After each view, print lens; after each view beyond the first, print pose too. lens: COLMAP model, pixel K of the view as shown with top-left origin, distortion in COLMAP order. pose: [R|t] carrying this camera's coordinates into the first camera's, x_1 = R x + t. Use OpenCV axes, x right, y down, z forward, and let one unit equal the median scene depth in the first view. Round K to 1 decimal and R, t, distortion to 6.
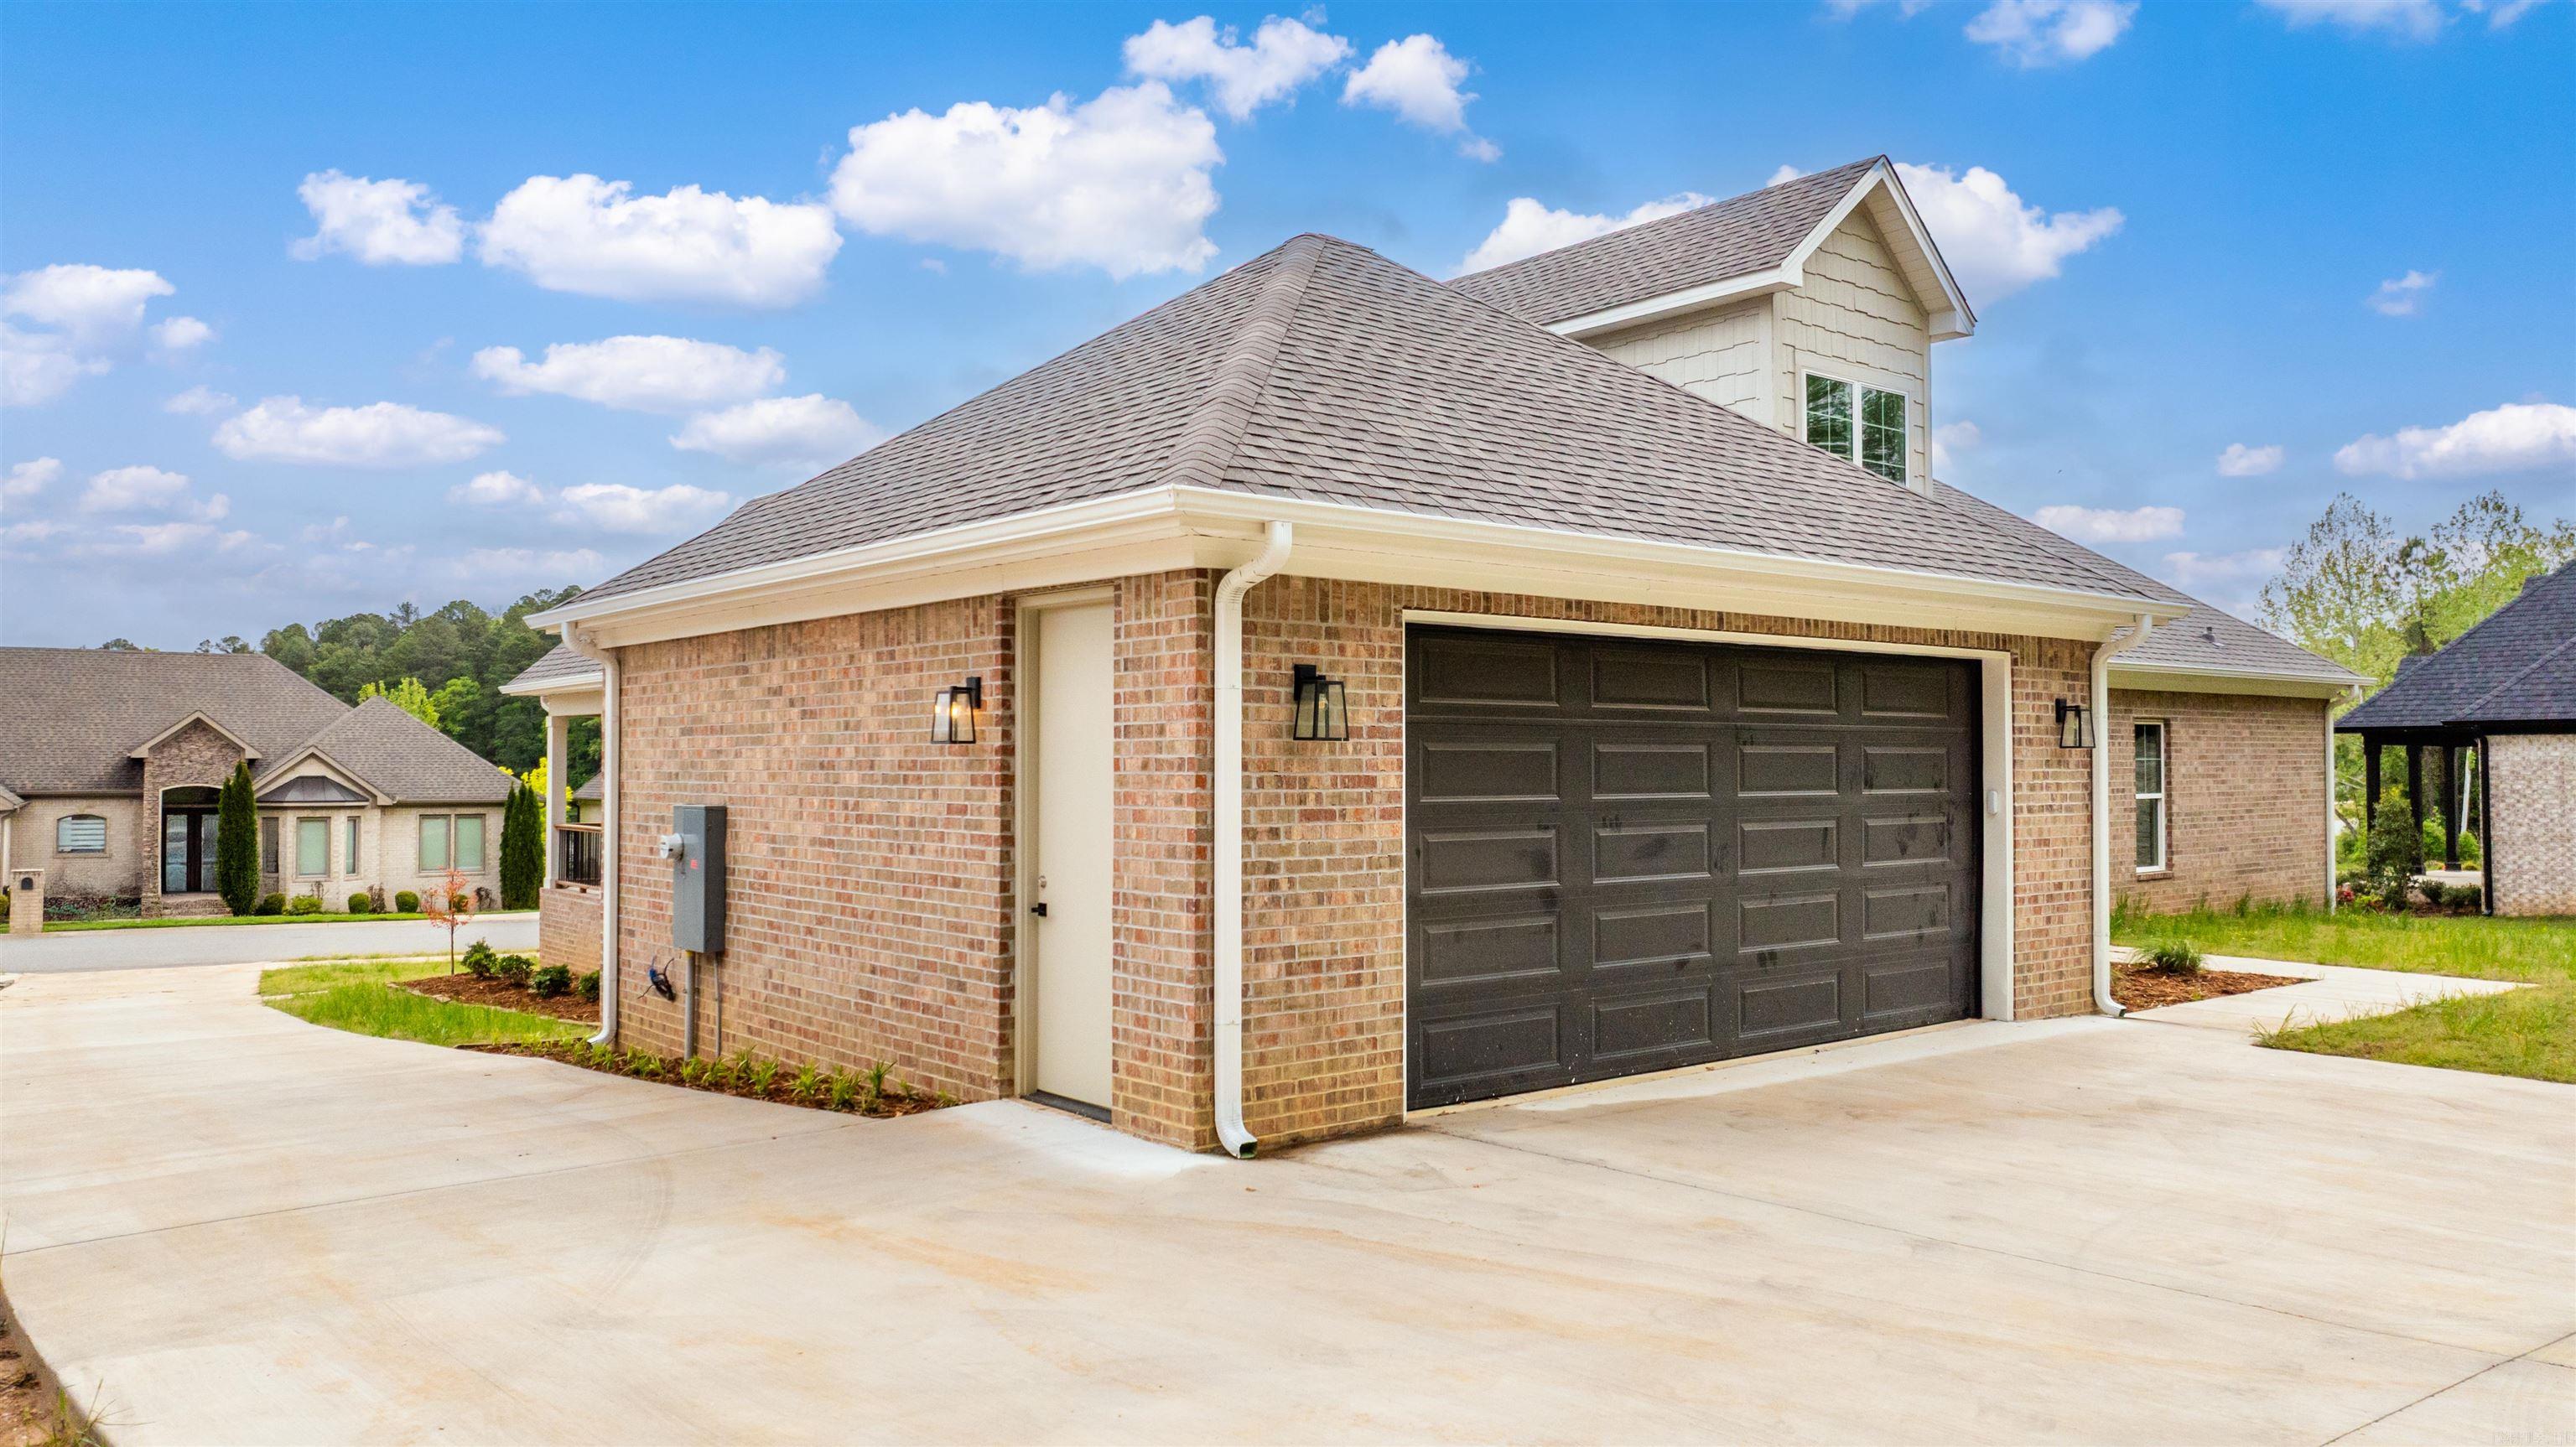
lens RADIAL K [[1807.4, 0, 1286.5], [0, 1807.4, 726.2], [0, 0, 1]] dist [-0.024691, 0.007778]
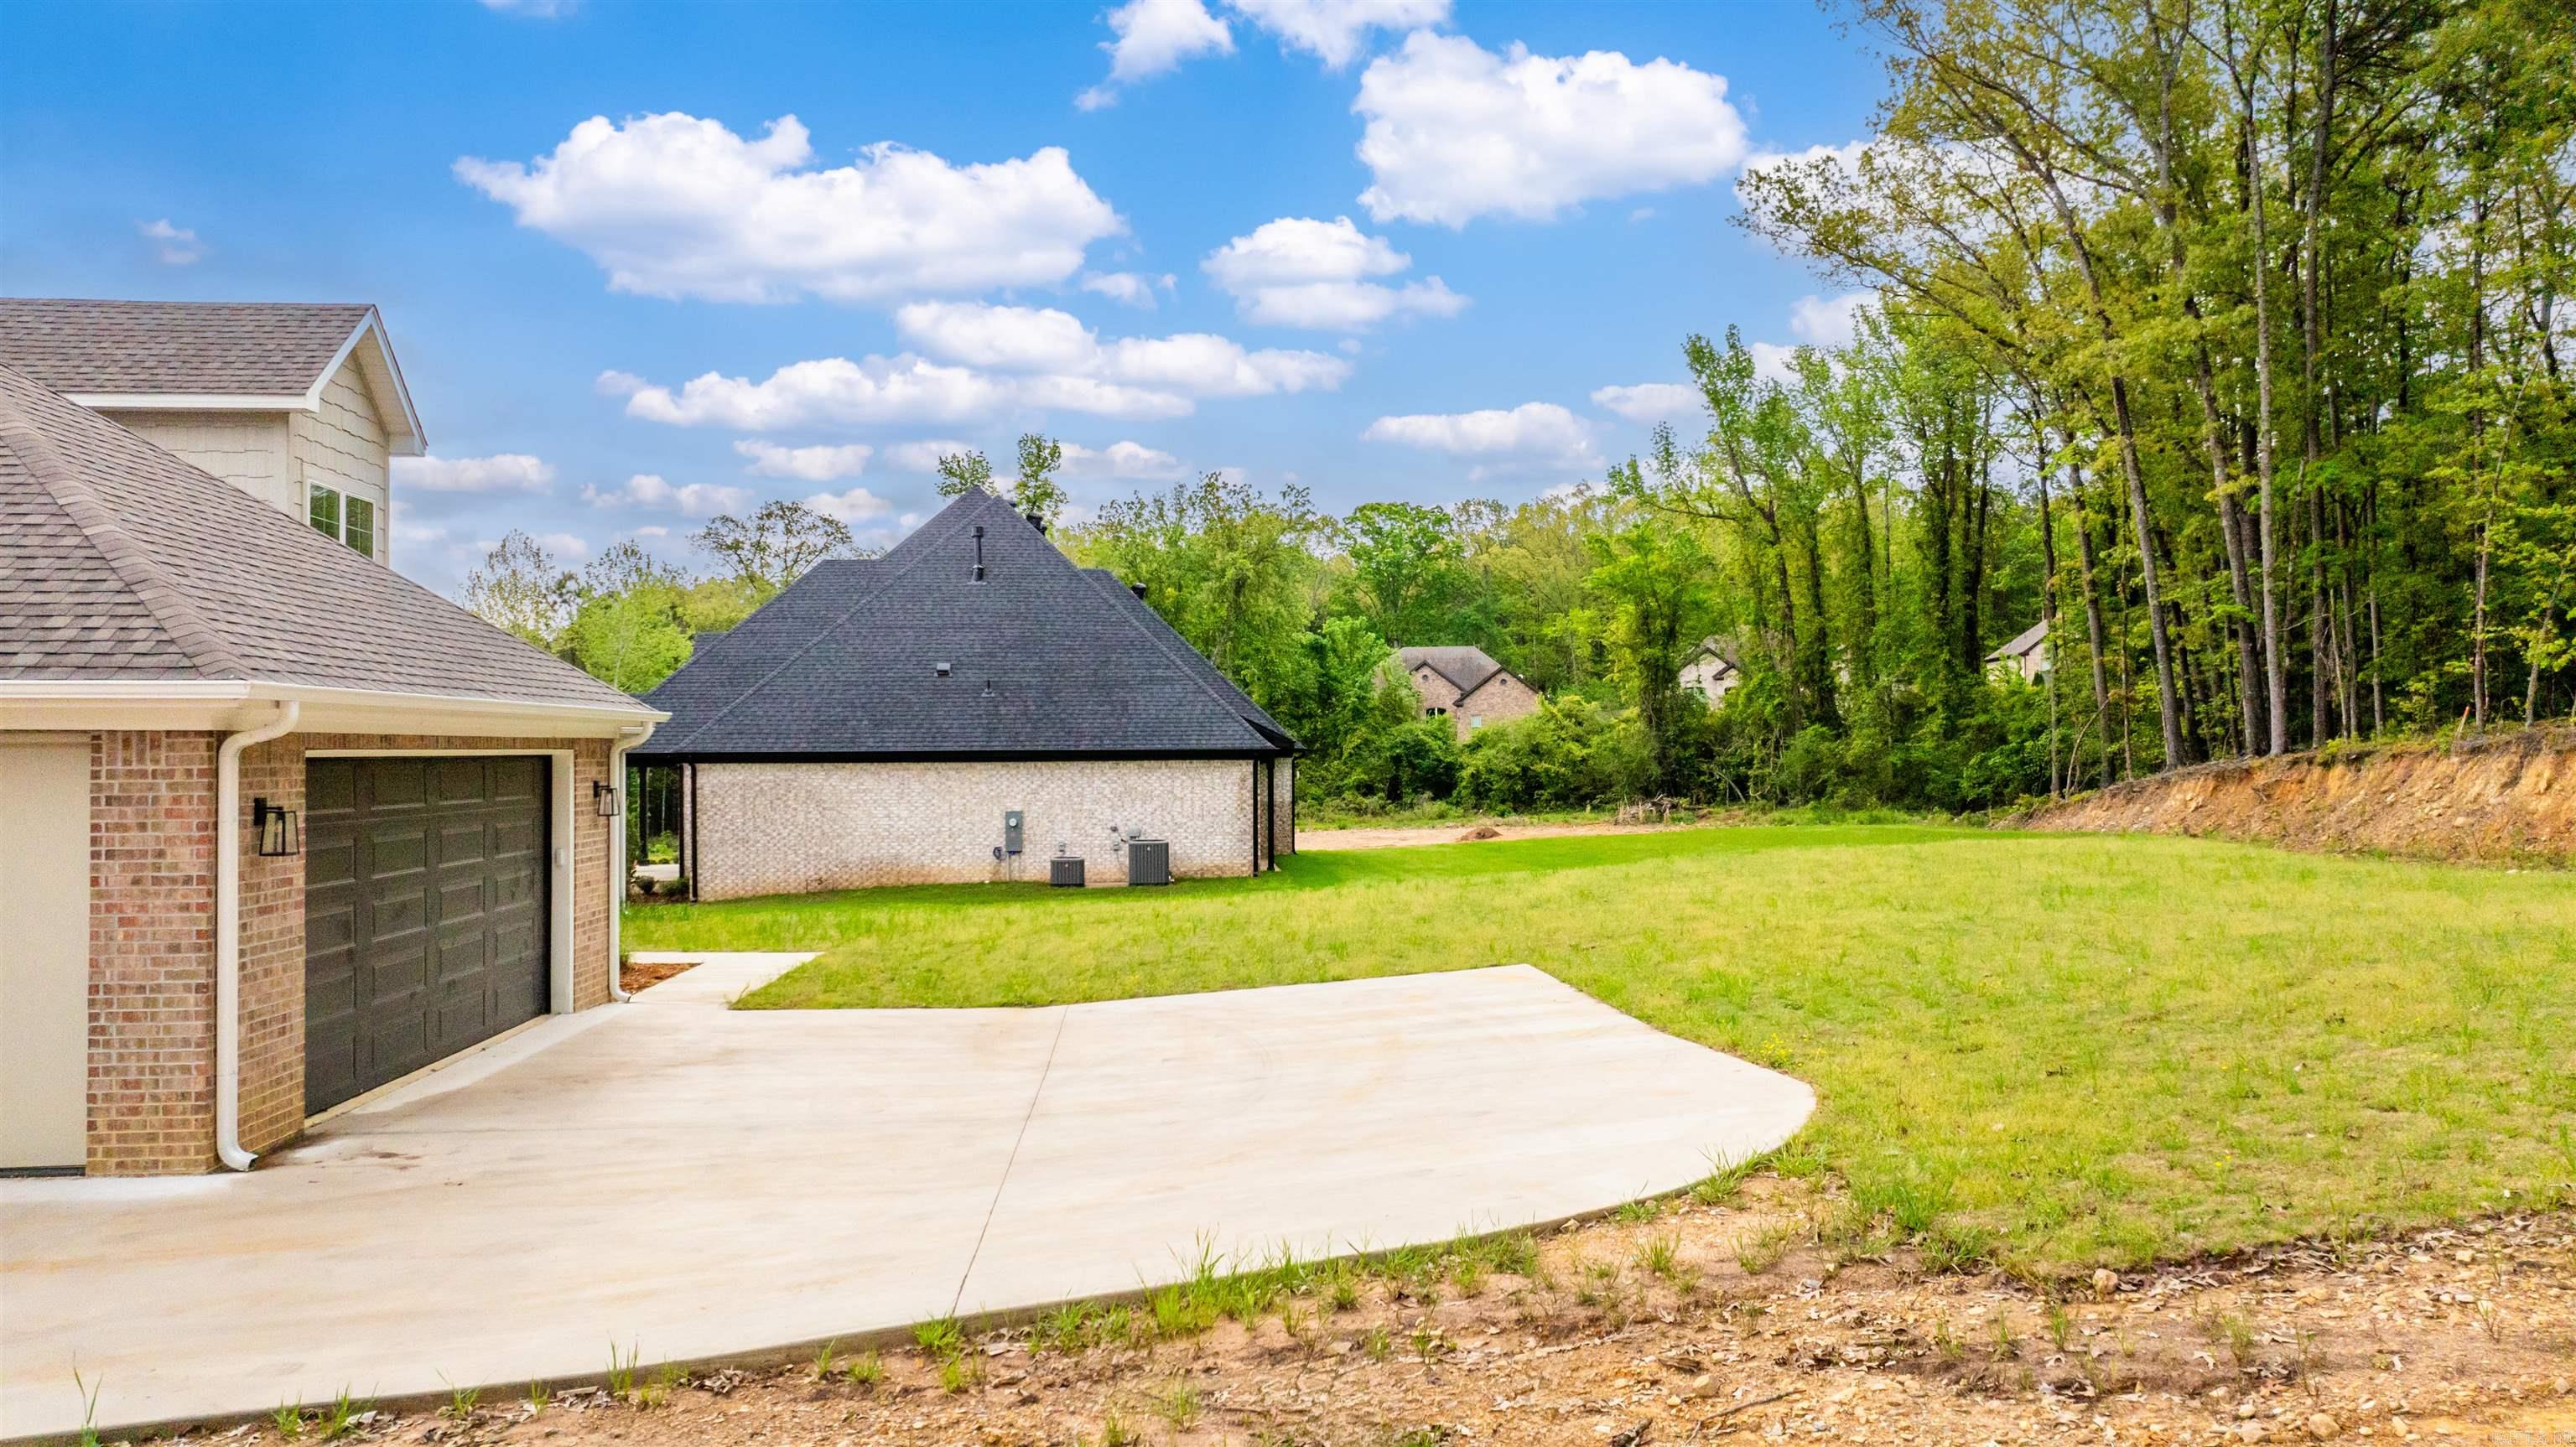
lens RADIAL K [[1807.4, 0, 1286.5], [0, 1807.4, 726.2], [0, 0, 1]] dist [-0.024691, 0.007778]
pose [[0.565822, 0.008630, 0.824482, -0.642723], [-0.011531, 0.999930, -0.002553, -0.090980], [-0.824447, -0.008063, 0.565882, -0.363630]]
